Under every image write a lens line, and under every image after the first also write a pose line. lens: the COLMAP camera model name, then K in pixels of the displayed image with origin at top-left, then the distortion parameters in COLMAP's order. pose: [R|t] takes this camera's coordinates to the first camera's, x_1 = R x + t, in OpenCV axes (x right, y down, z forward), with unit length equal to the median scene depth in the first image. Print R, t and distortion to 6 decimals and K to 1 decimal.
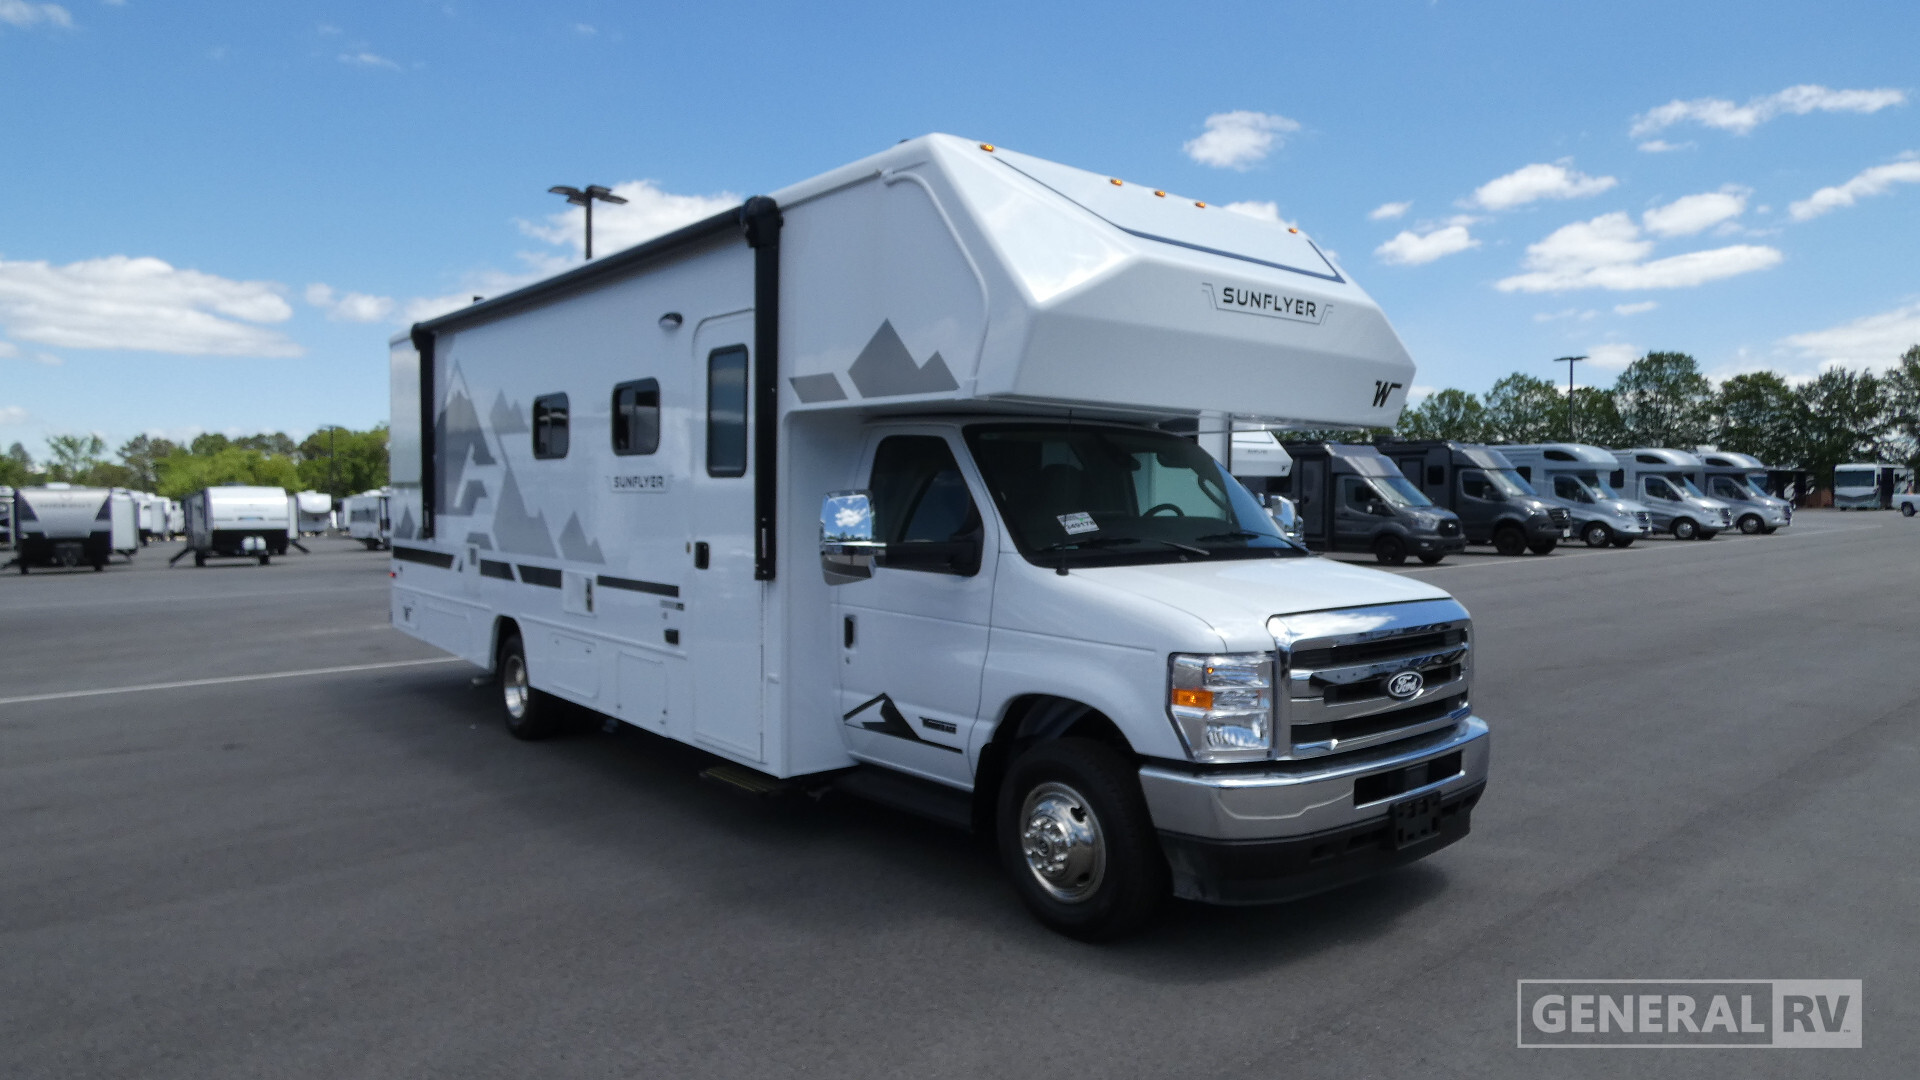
lens RADIAL K [[1181.3, 0, 949.2], [0, 1181.3, 542.4], [0, 0, 1]] dist [0.018276, -0.000644]
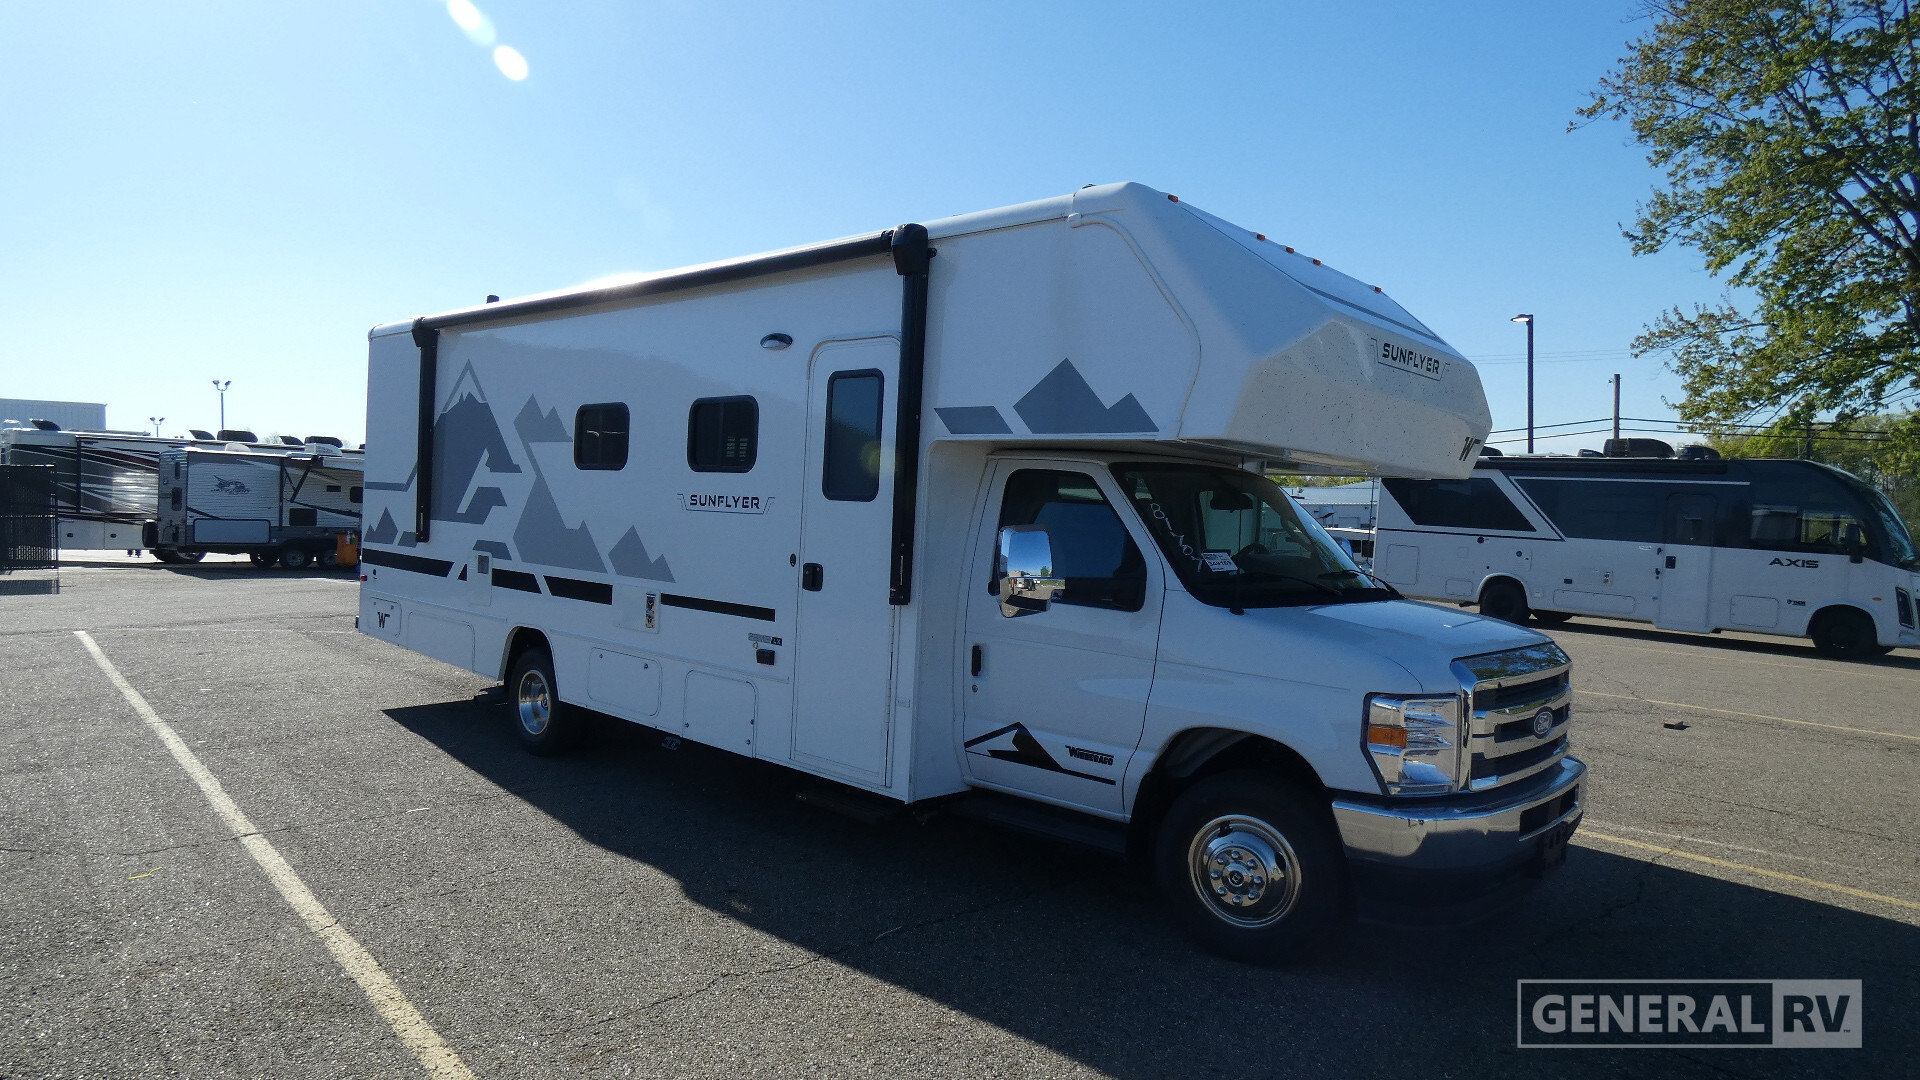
lens RADIAL K [[1165.5, 0, 947.5], [0, 1165.5, 554.2], [0, 0, 1]] dist [0.004564, 0.010423]
pose [[0.990558, 0.035093, 0.132524, -0.251361], [-0.034862, 0.999384, -0.004057, -0.010397], [-0.132584, -0.000601, 0.991172, 0.014027]]
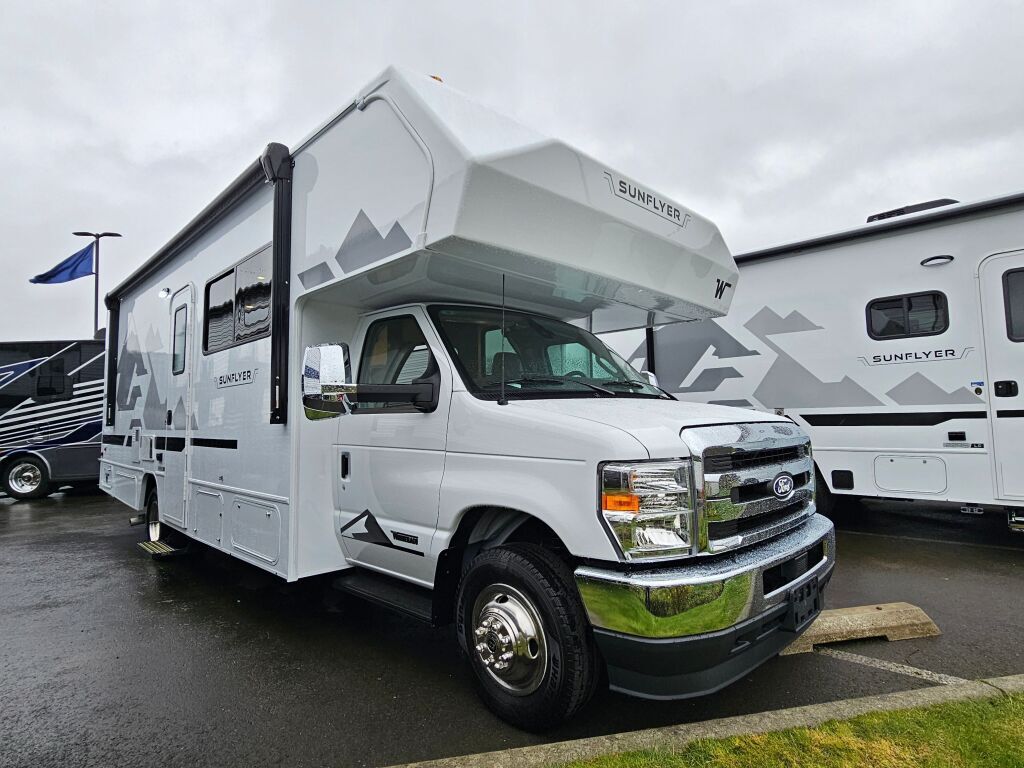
lens RADIAL K [[553.0, 0, 503.2], [0, 553.0, 388.9], [0, 0, 1]] dist [-0.007548, 0.001047]
pose [[0.996636, -0.015967, 0.080386, 0.044559], [0.023924, 0.994797, -0.099025, 0.057773], [-0.078387, 0.100615, 0.991833, 0.376332]]
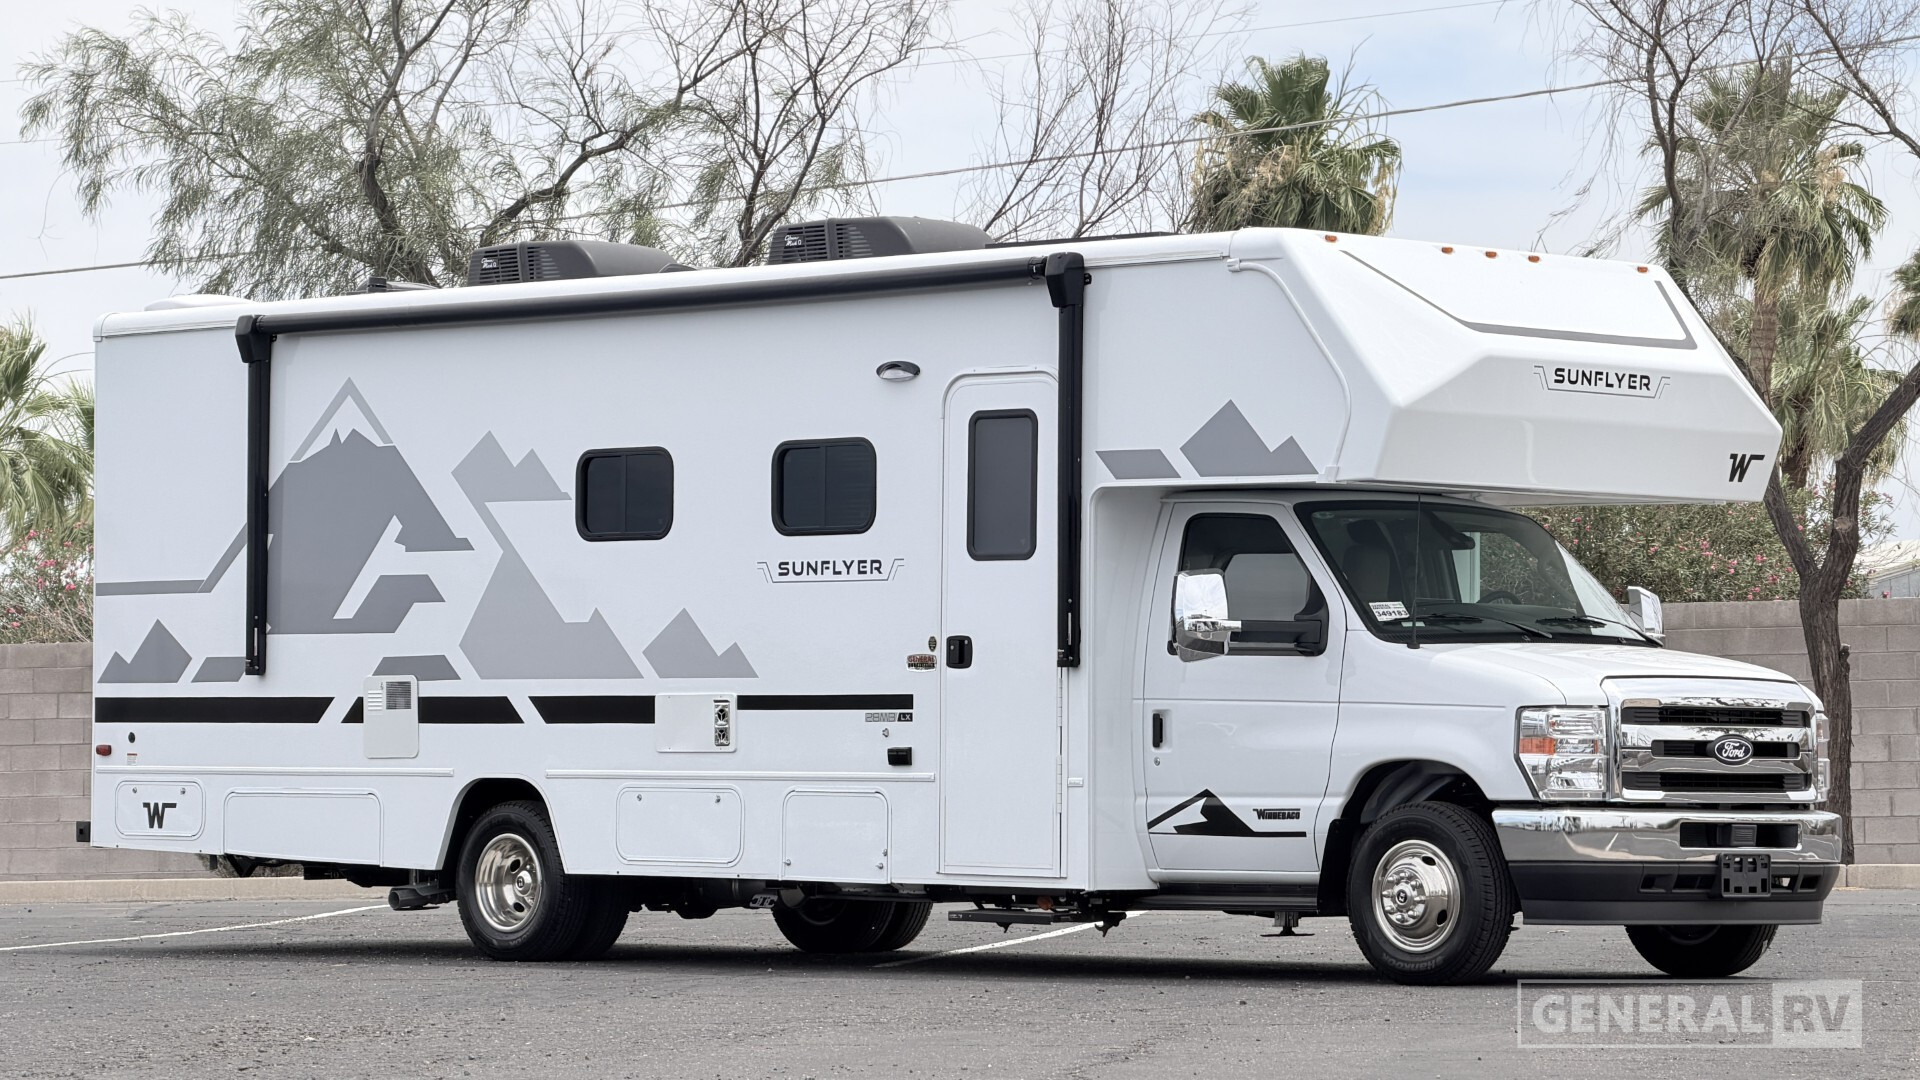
lens RADIAL K [[6254.3, 0, 955.4], [0, 6254.3, 548.3], [0, 0, 1]] dist [0.359667, 0.000000]
pose [[0.992368, -0.000368, 0.123312, -0.849135], [0.009029, 0.997529, -0.069680, 0.276358], [-0.122981, 0.070261, 0.989919, -3.822052]]
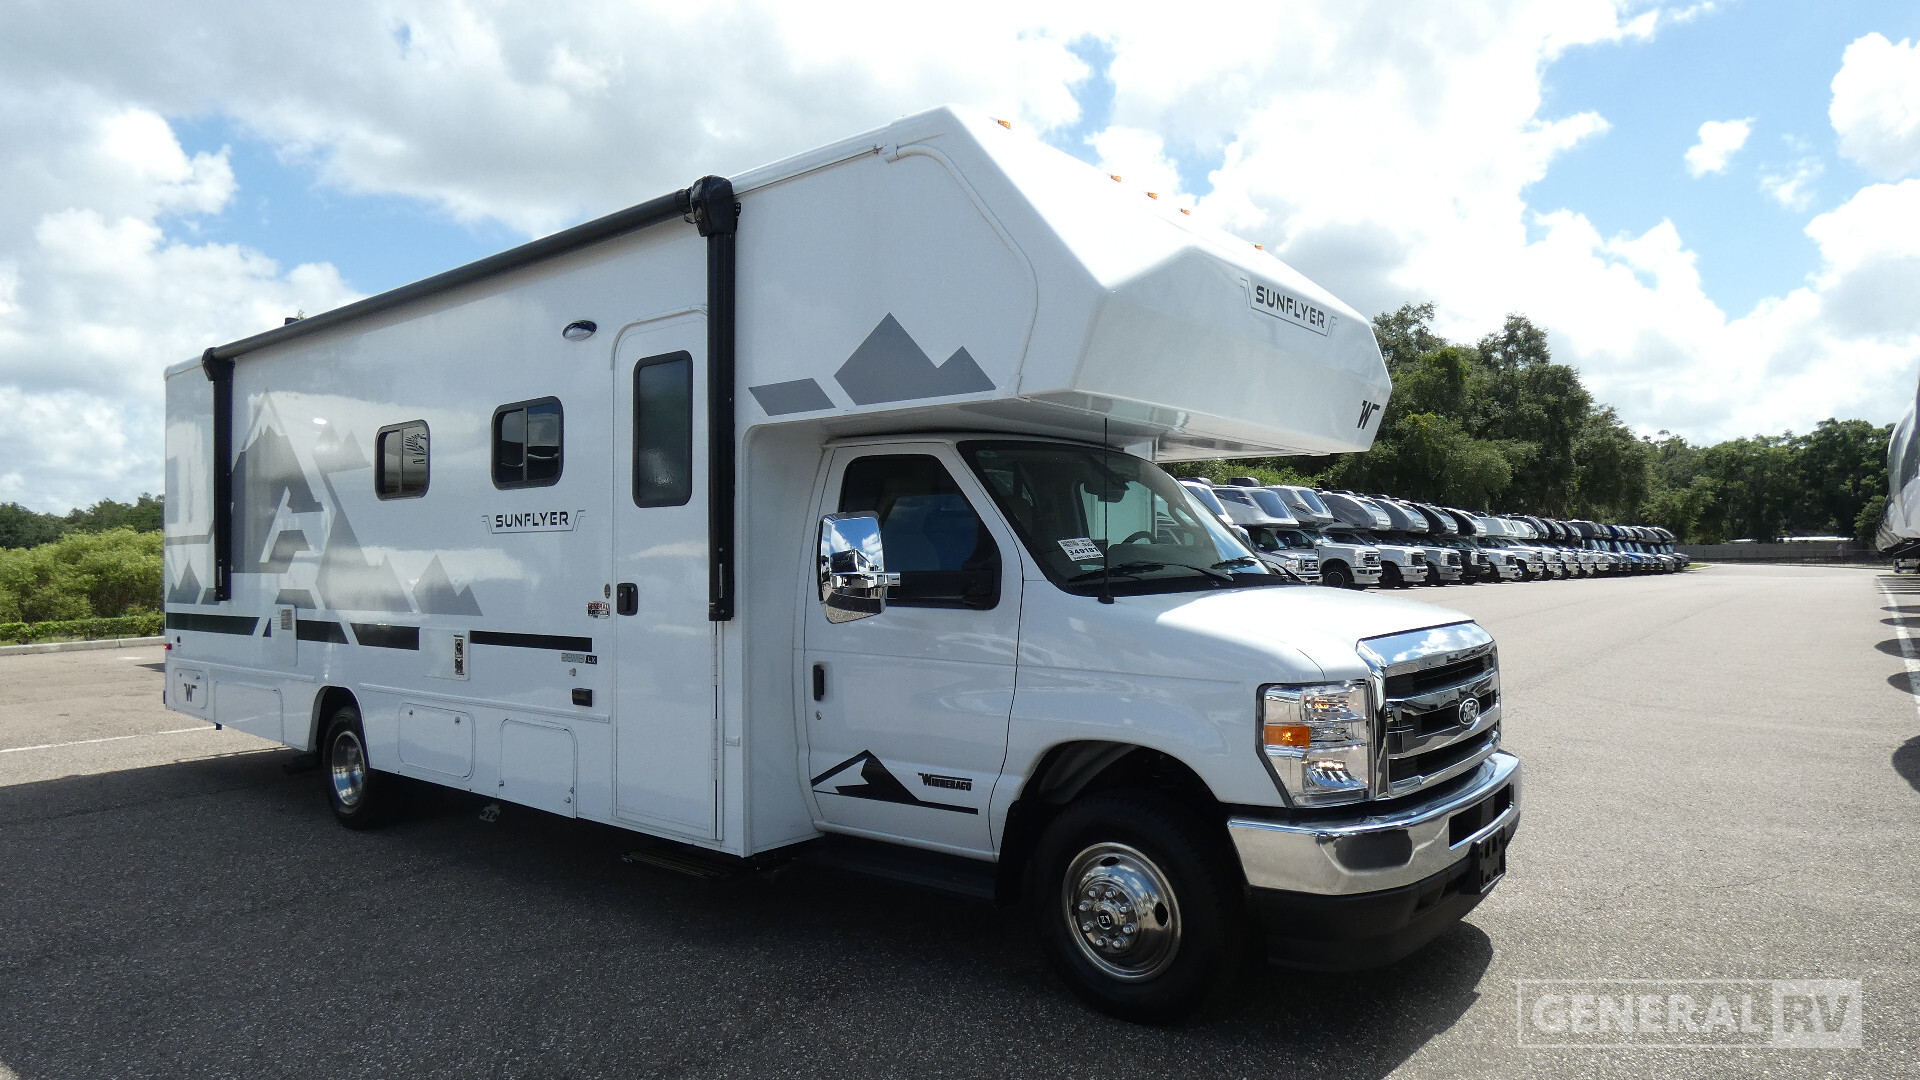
lens RADIAL K [[1165.5, 0, 945.3], [0, 1165.5, 551.5], [0, 0, 1]] dist [0.004564, 0.010423]
pose [[0.982043, -0.011302, 0.188318, -0.156986], [0.021088, 0.998524, -0.050045, 0.025500], [-0.187474, 0.053117, 0.980832, 0.145380]]
